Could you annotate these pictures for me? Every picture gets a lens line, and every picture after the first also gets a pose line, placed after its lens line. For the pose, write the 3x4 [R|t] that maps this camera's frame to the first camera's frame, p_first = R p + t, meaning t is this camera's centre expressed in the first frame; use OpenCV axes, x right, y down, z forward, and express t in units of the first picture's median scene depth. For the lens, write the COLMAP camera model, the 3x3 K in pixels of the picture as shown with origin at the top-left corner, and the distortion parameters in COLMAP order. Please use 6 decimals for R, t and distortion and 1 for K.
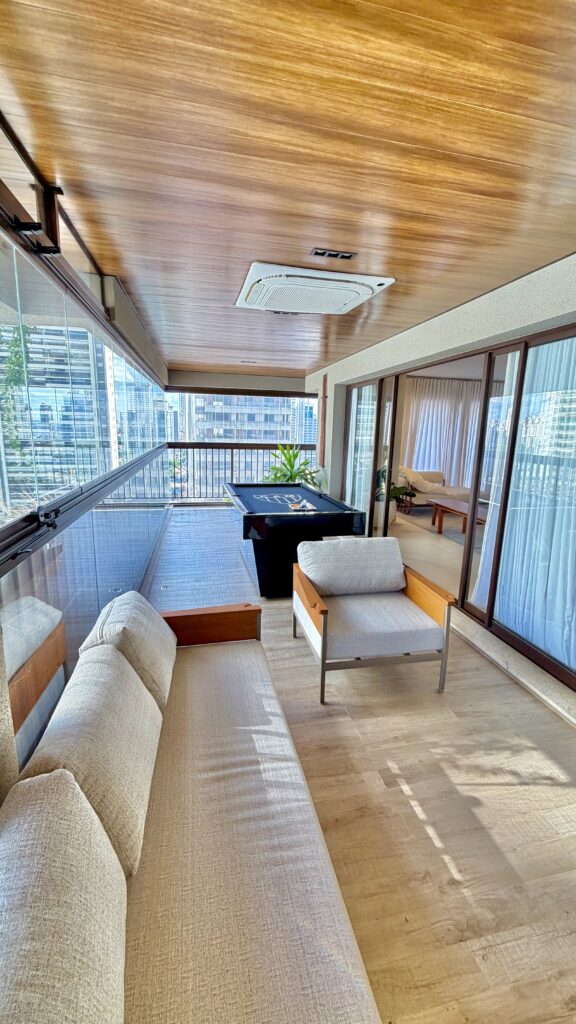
lens RADIAL K [[406.7, 0, 288.0], [0, 406.7, 512.0], [0, 0, 1]] dist [-0.001517, -0.000143]
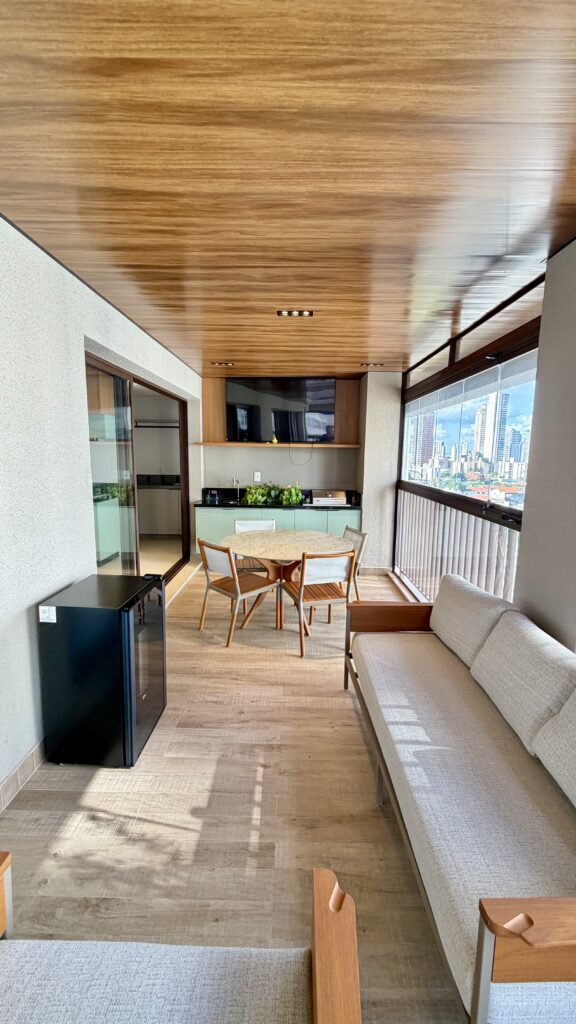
lens RADIAL K [[406.7, 0, 288.0], [0, 406.7, 512.0], [0, 0, 1]] dist [-0.001517, -0.000143]
pose [[-0.973531, -0.070877, 0.217287, 0.077258], [0.006468, 0.941776, 0.336180, -0.335171], [-0.228463, 0.328687, -0.916389, 1.704924]]
